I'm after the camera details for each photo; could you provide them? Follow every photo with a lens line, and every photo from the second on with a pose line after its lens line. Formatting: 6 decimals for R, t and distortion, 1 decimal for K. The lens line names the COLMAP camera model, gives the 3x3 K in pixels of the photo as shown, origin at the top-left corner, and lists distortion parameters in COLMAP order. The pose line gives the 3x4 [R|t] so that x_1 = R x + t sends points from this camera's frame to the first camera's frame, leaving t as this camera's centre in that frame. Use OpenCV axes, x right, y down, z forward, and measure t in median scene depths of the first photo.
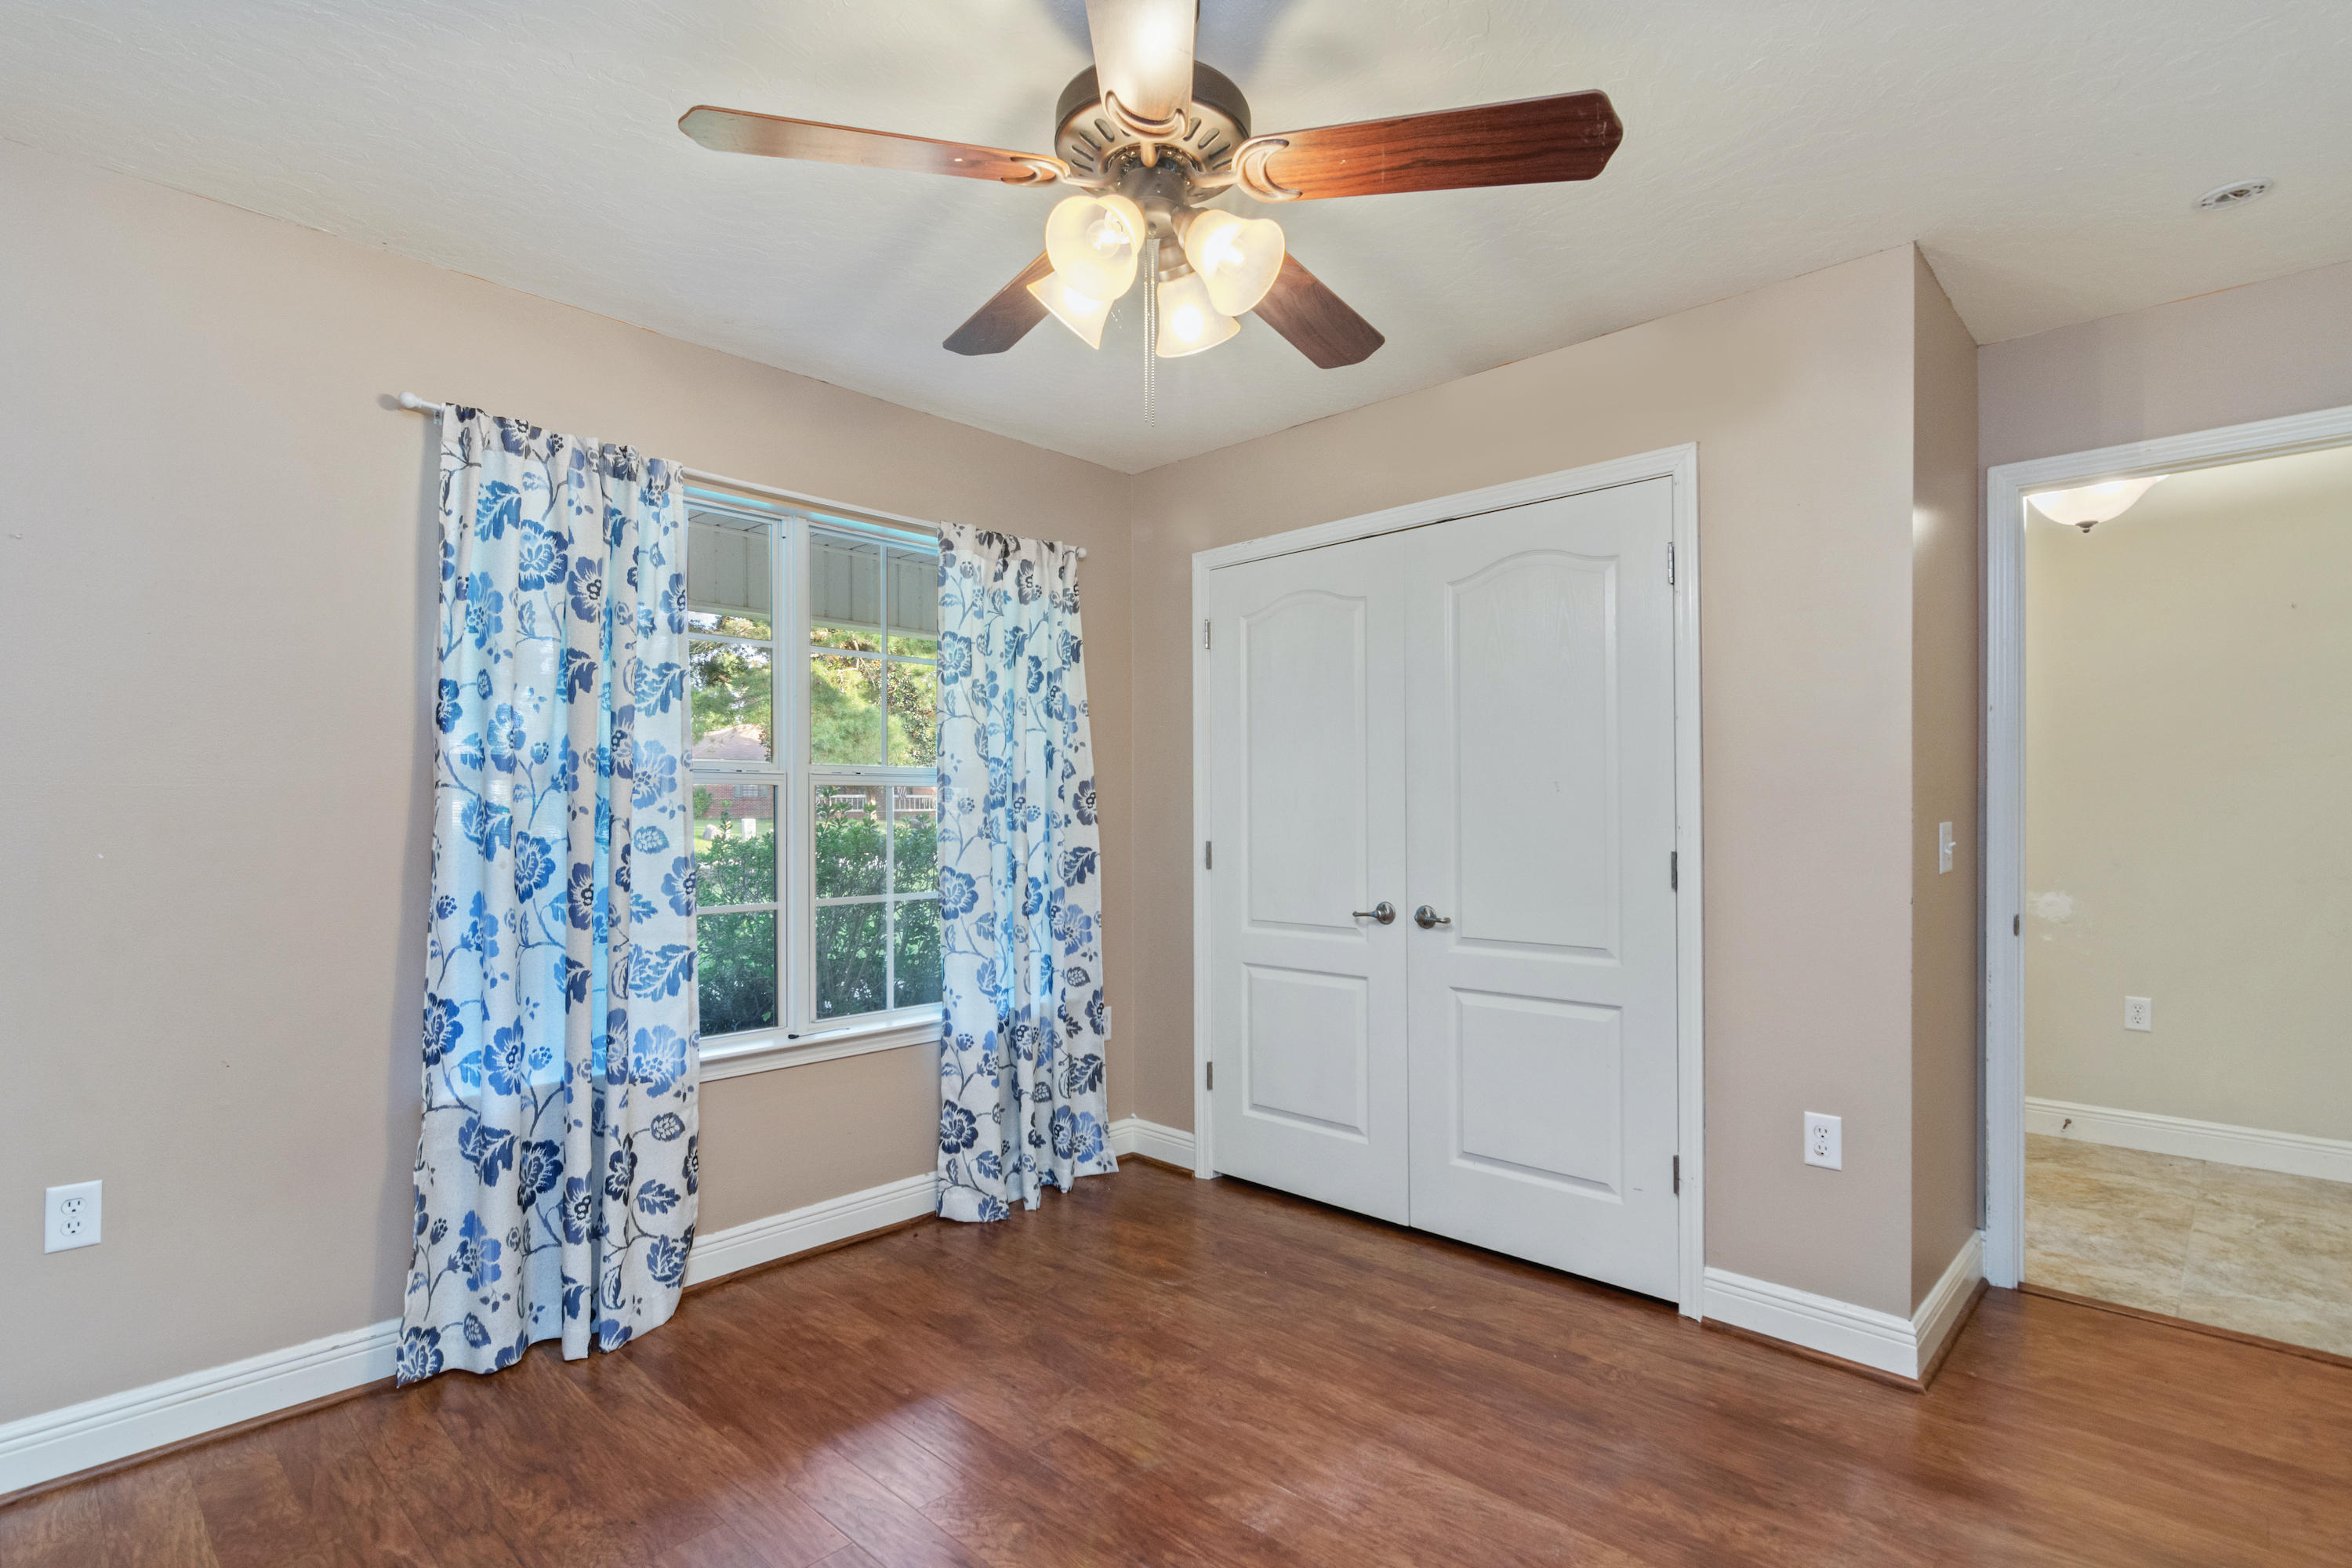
lens RADIAL K [[1133.7, 0, 1139.4], [0, 1133.7, 819.7], [0, 0, 1]] dist [-0.003317, 0.002700]
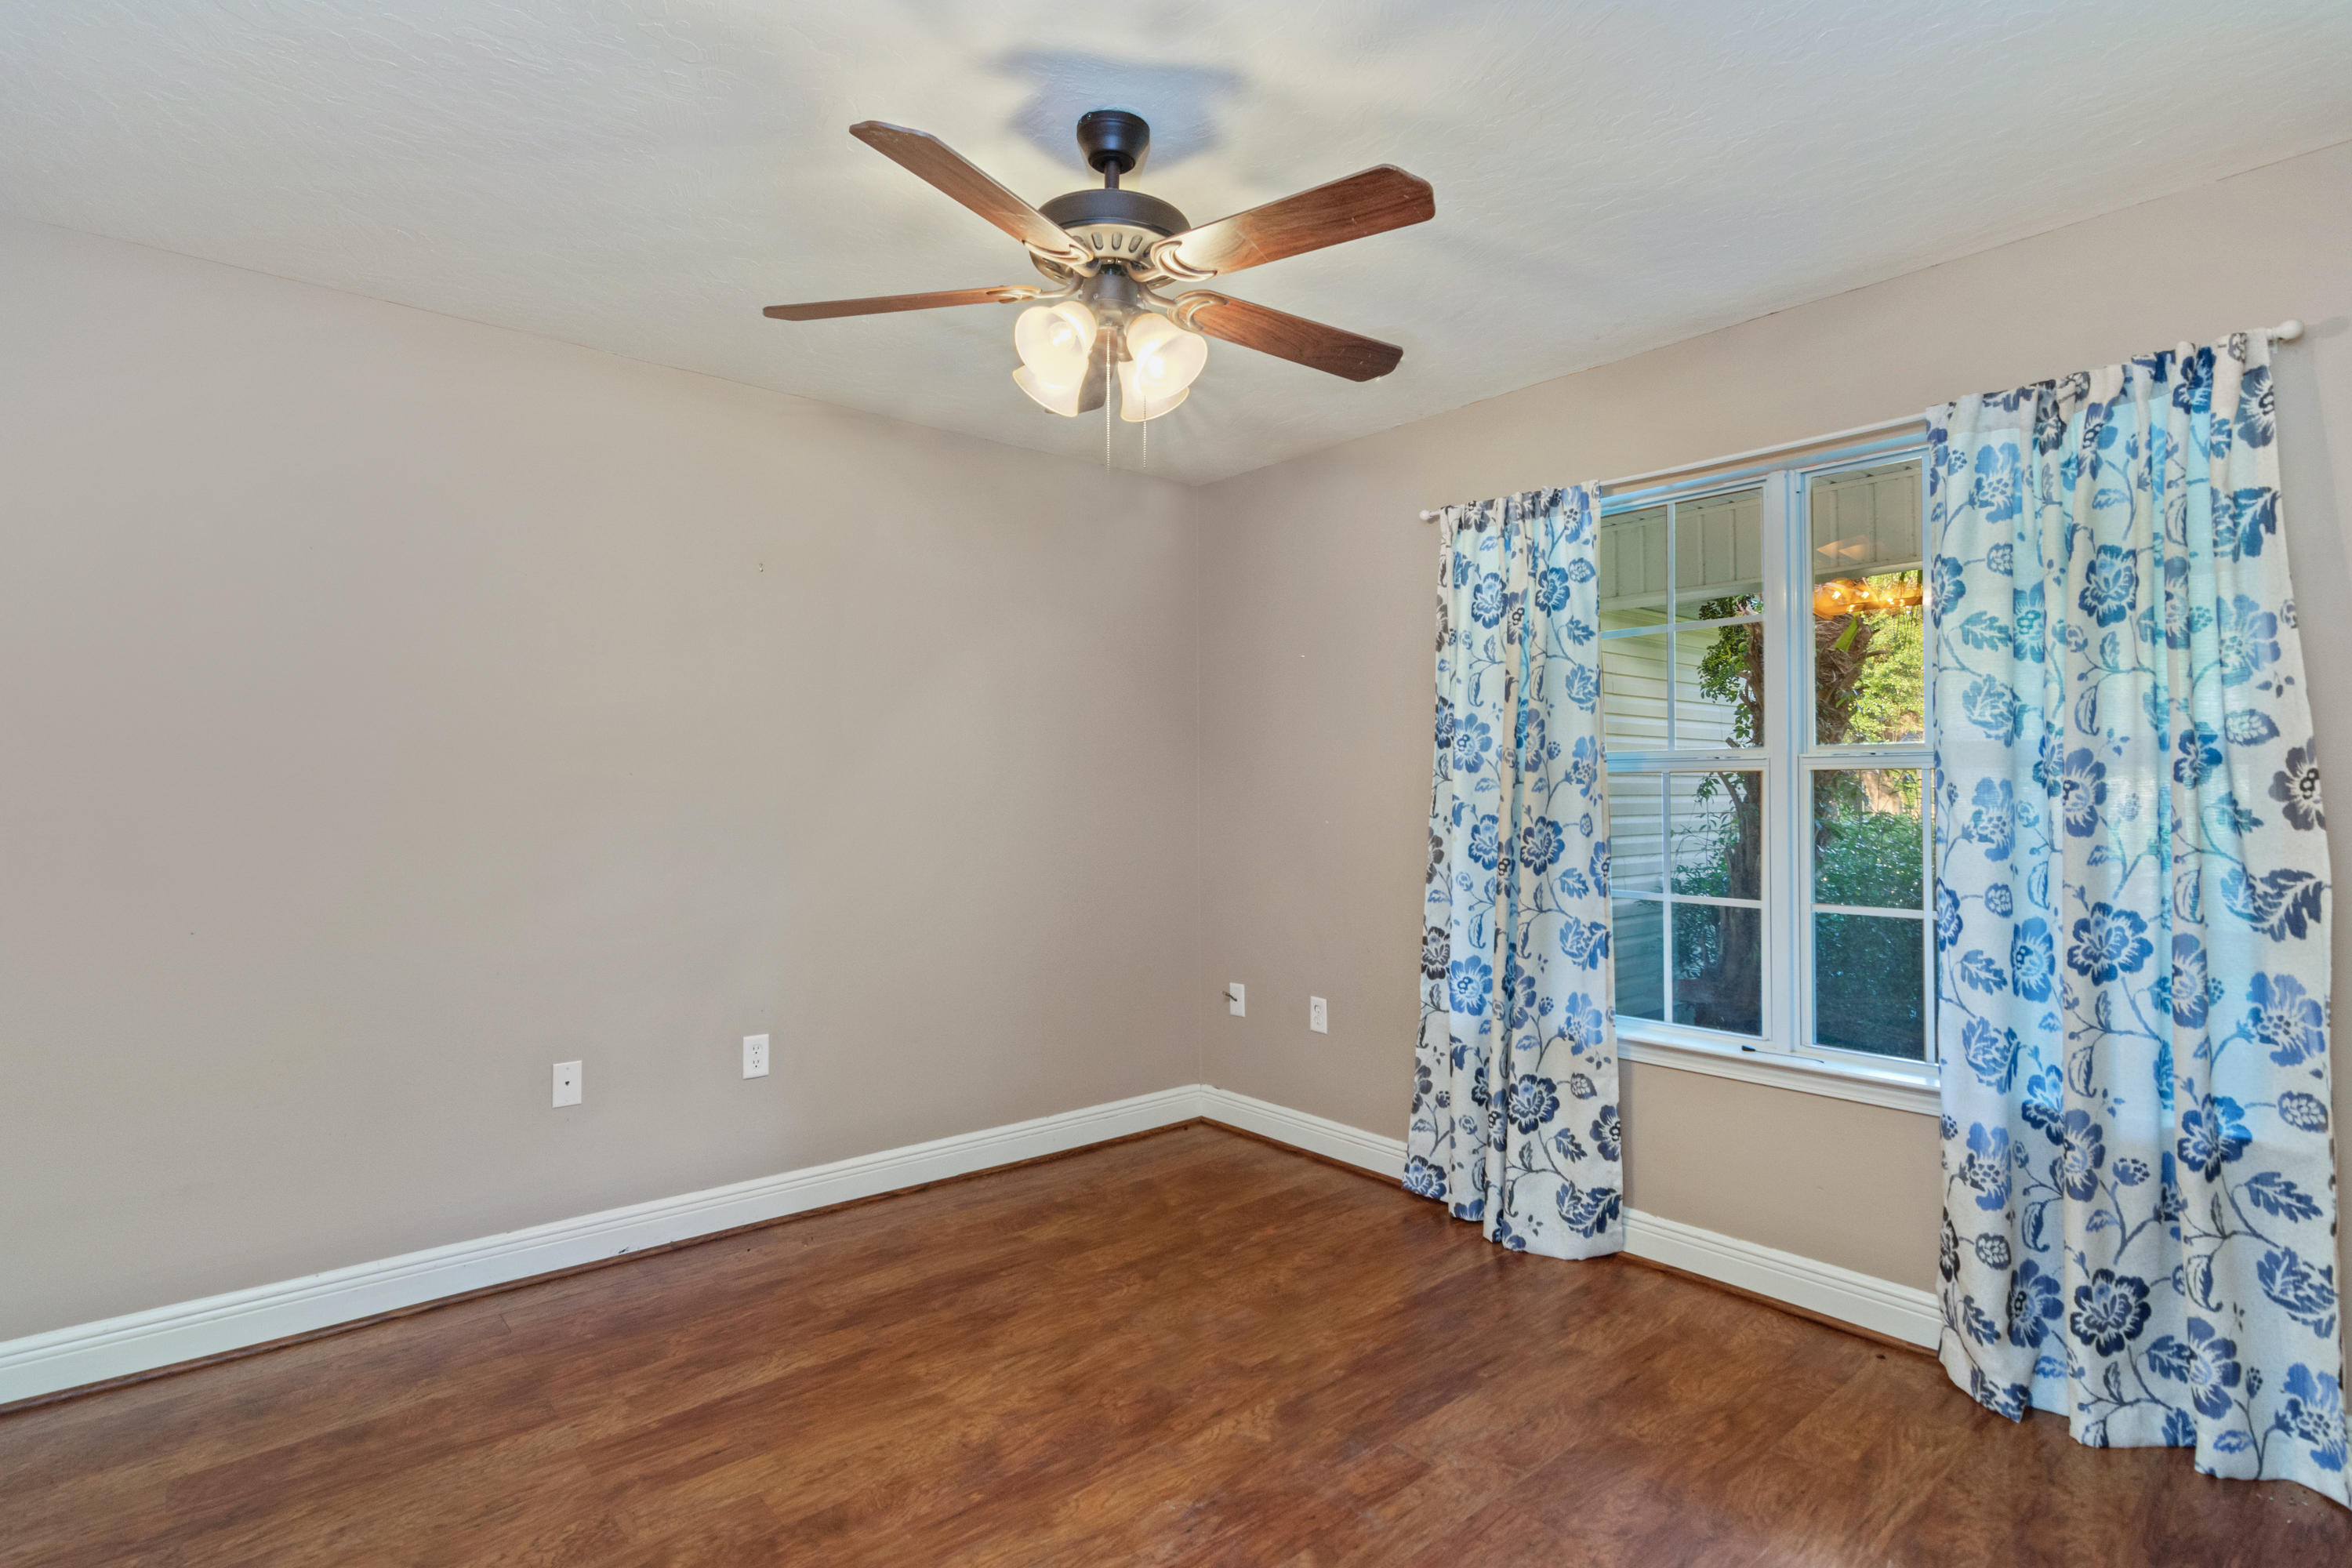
lens RADIAL K [[1133.7, 0, 1179.8], [0, 1133.7, 784.2], [0, 0, 1]] dist [-0.003317, 0.002700]
pose [[-0.074576, -0.007819, -0.997185, 0.701505], [-0.009325, 0.999931, -0.007143, -0.010688], [0.997172, 0.008766, -0.074644, 0.680157]]
